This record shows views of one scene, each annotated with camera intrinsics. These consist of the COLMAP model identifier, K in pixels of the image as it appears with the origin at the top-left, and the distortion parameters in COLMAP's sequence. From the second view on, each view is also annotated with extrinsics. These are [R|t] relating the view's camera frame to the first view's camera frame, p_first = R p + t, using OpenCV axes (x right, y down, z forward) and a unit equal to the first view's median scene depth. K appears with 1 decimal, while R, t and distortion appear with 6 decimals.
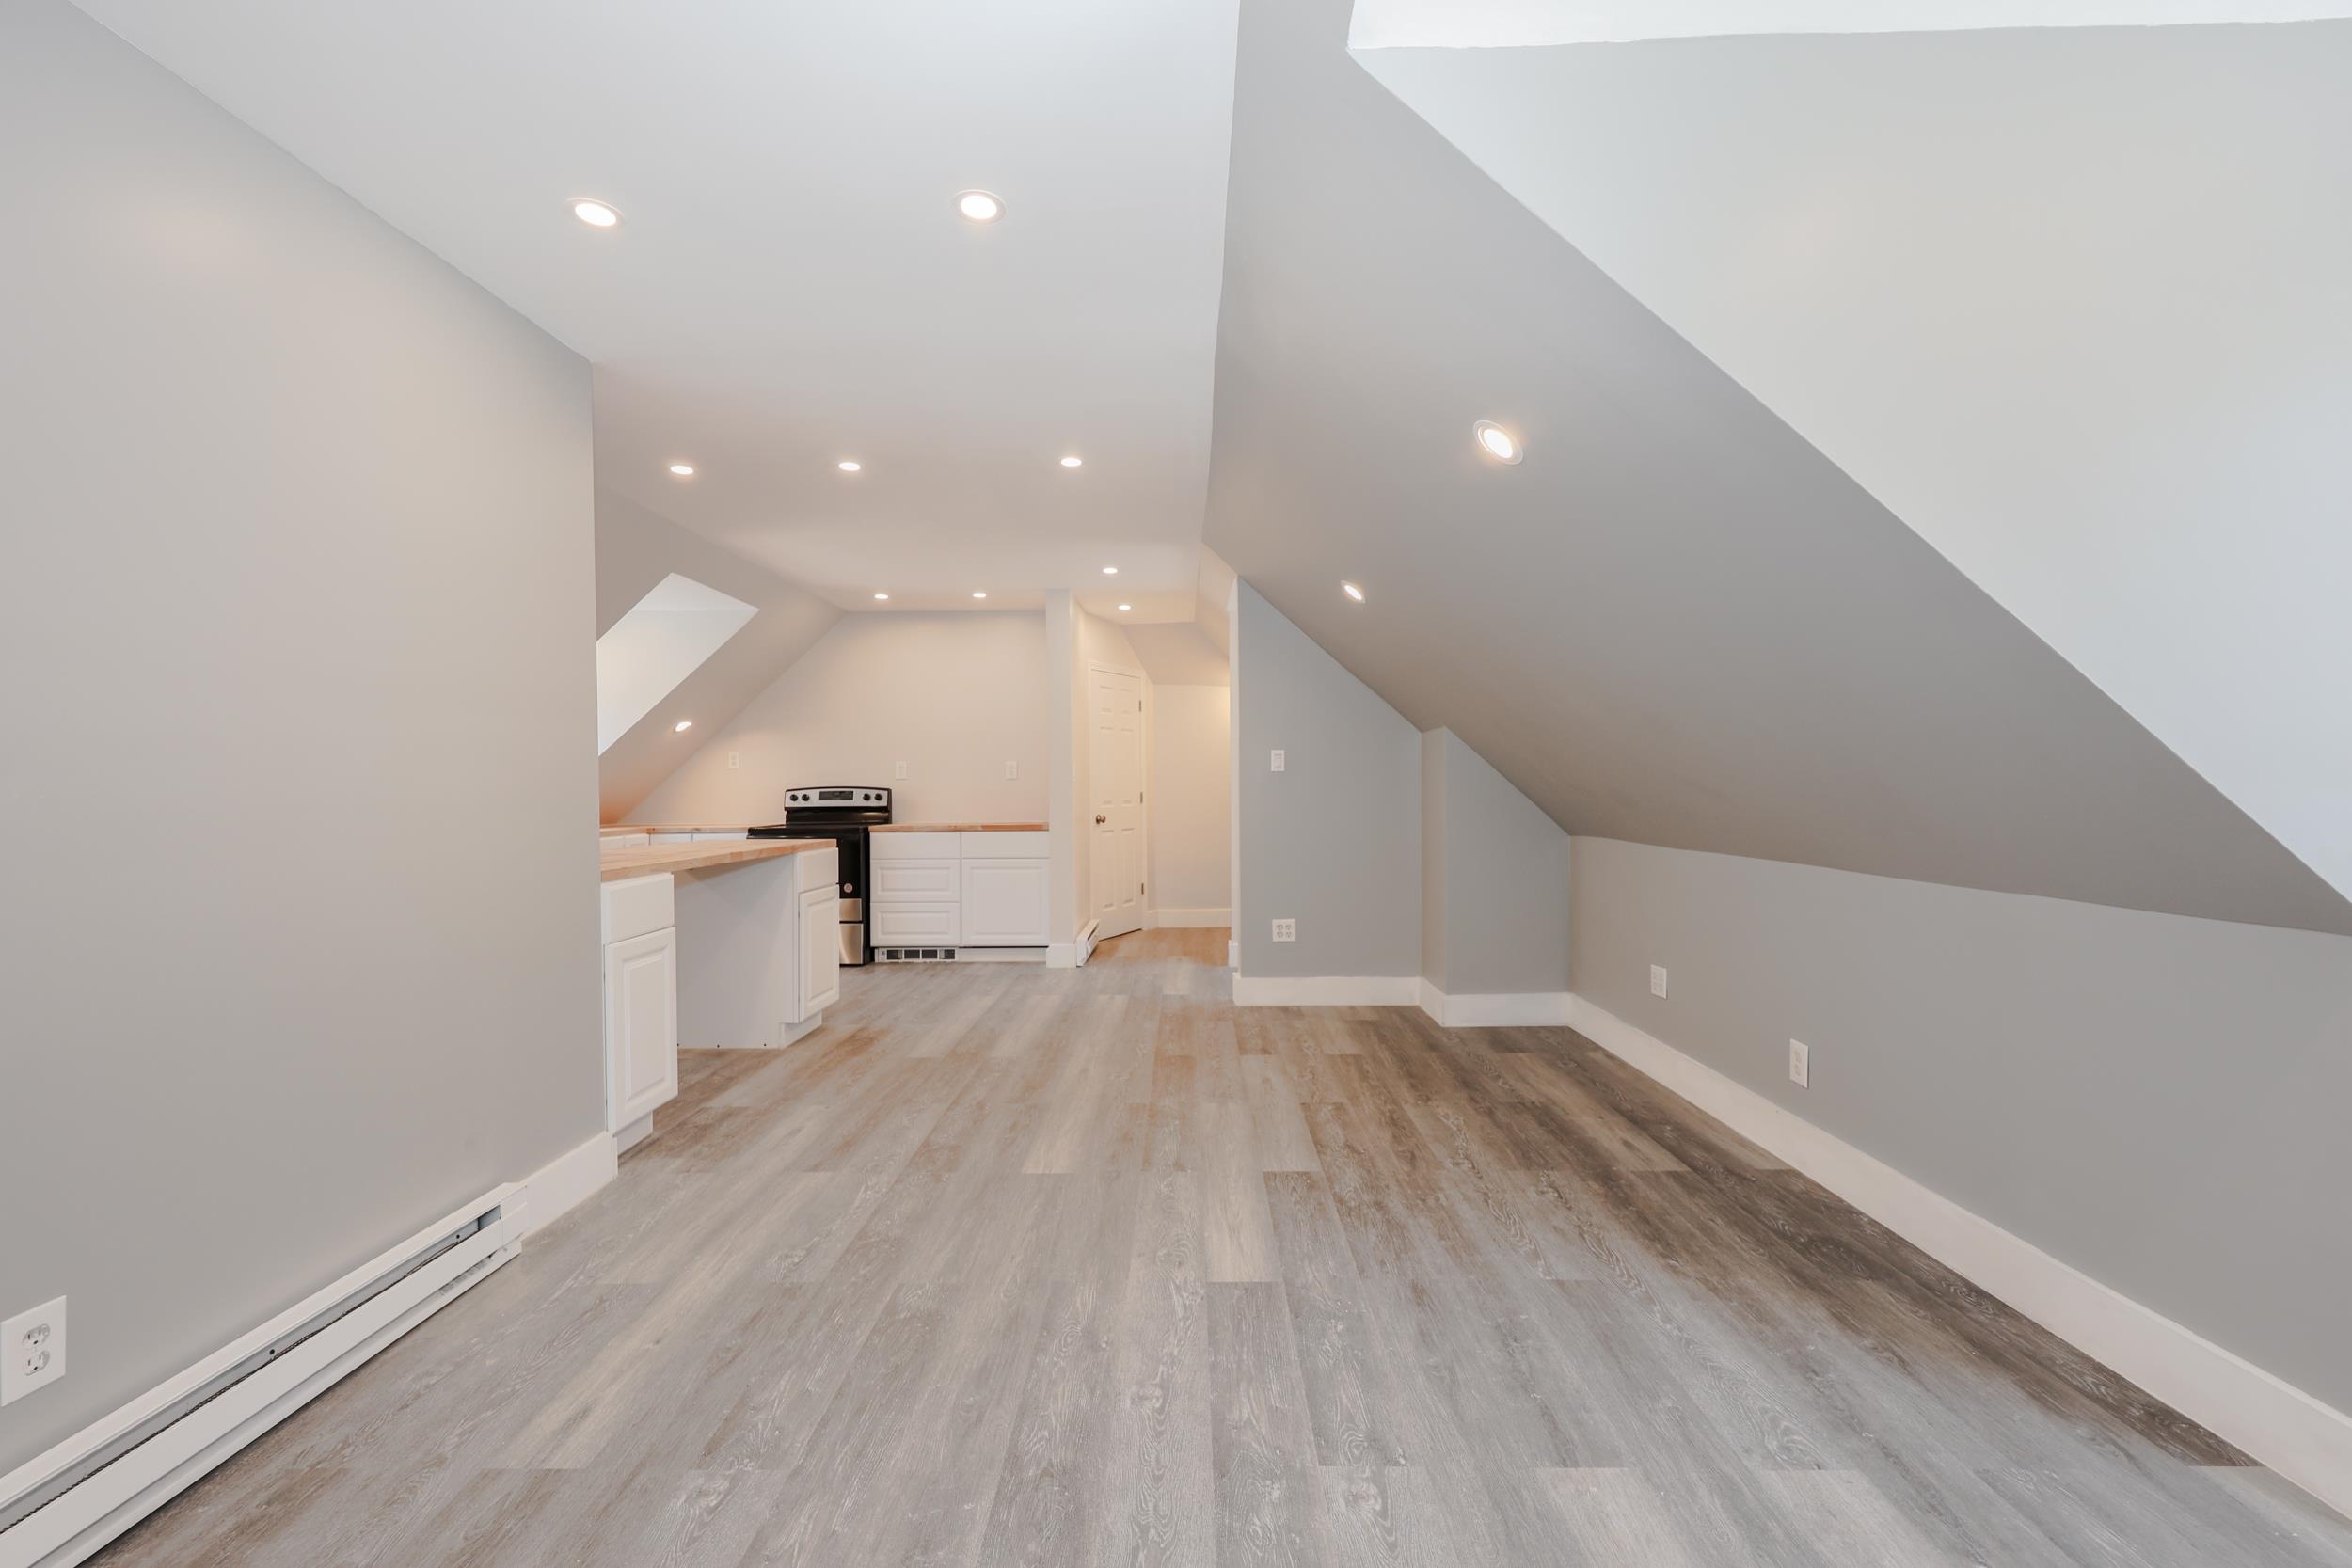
lens RADIAL K [[956.4, 0, 1142.1], [0, 956.4, 755.4], [0, 0, 1]] dist [0.001812, -0.000281]
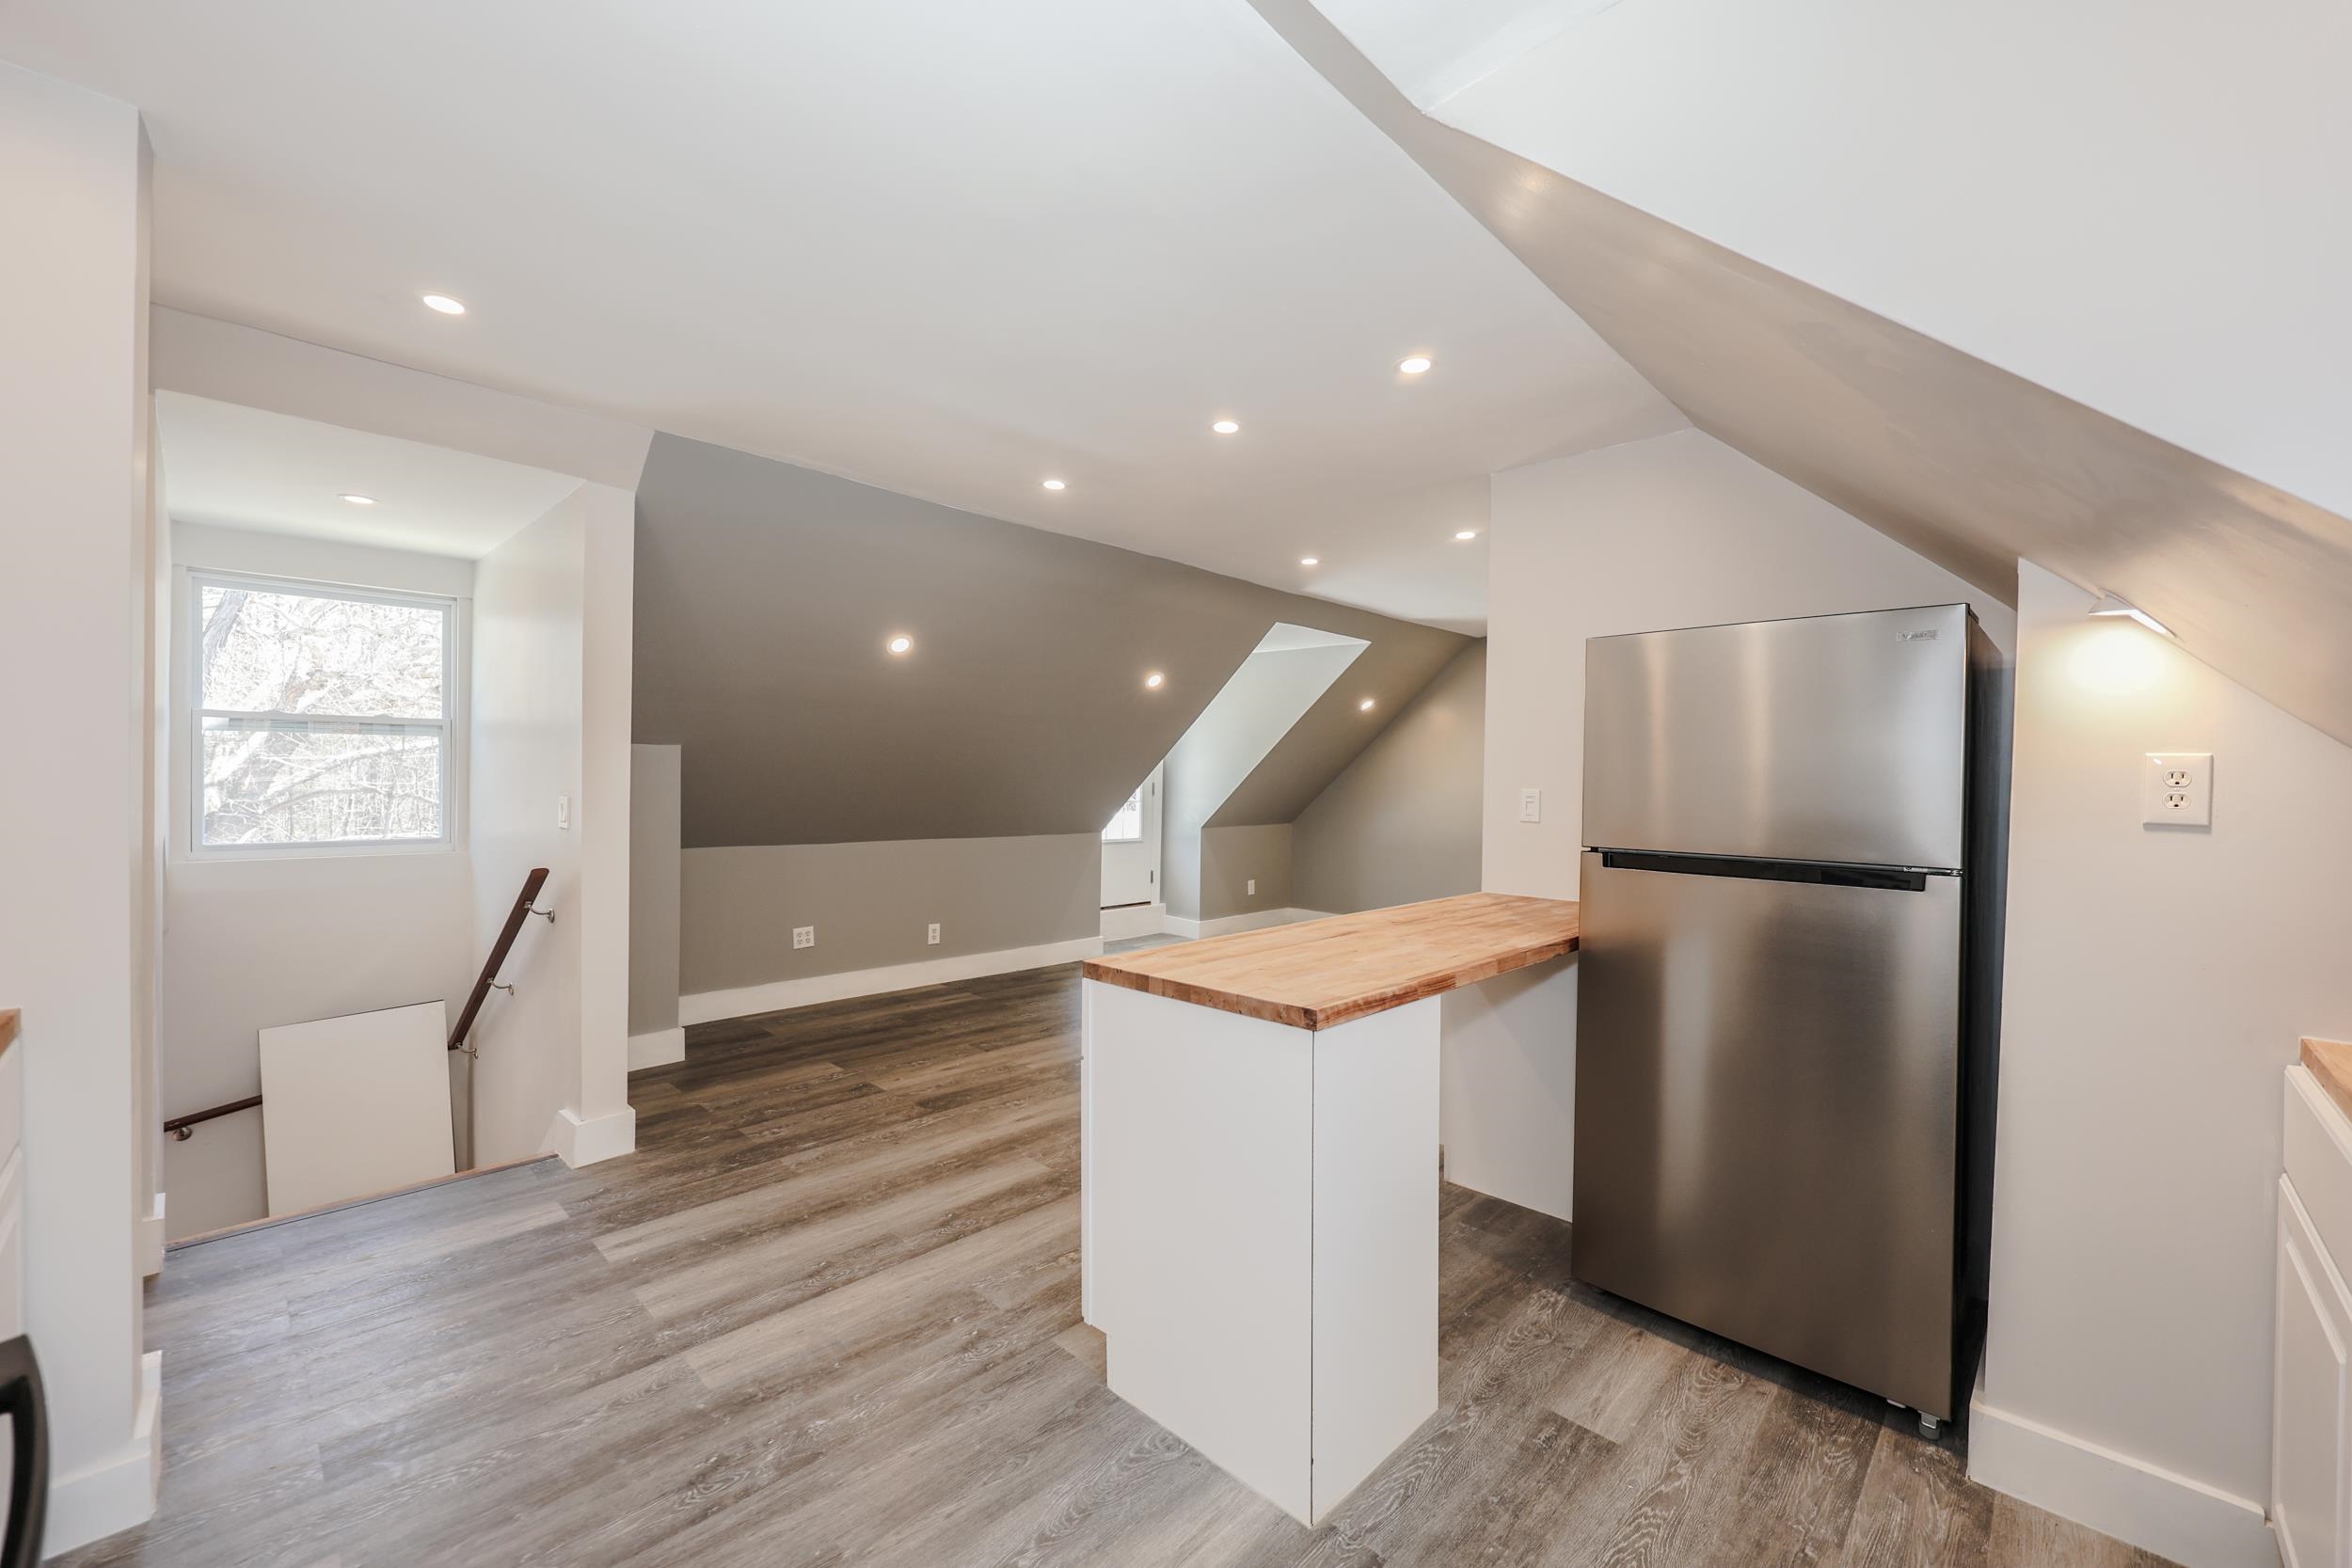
lens RADIAL K [[956.4, 0, 1159.8], [0, 956.4, 779.9], [0, 0, 1]] dist [0.001812, -0.000281]
pose [[-0.731176, -0.003653, 0.682179, -0.998045], [-0.026178, 0.999399, -0.022707, 0.018561], [-0.681687, -0.034461, -0.730832, 2.013180]]
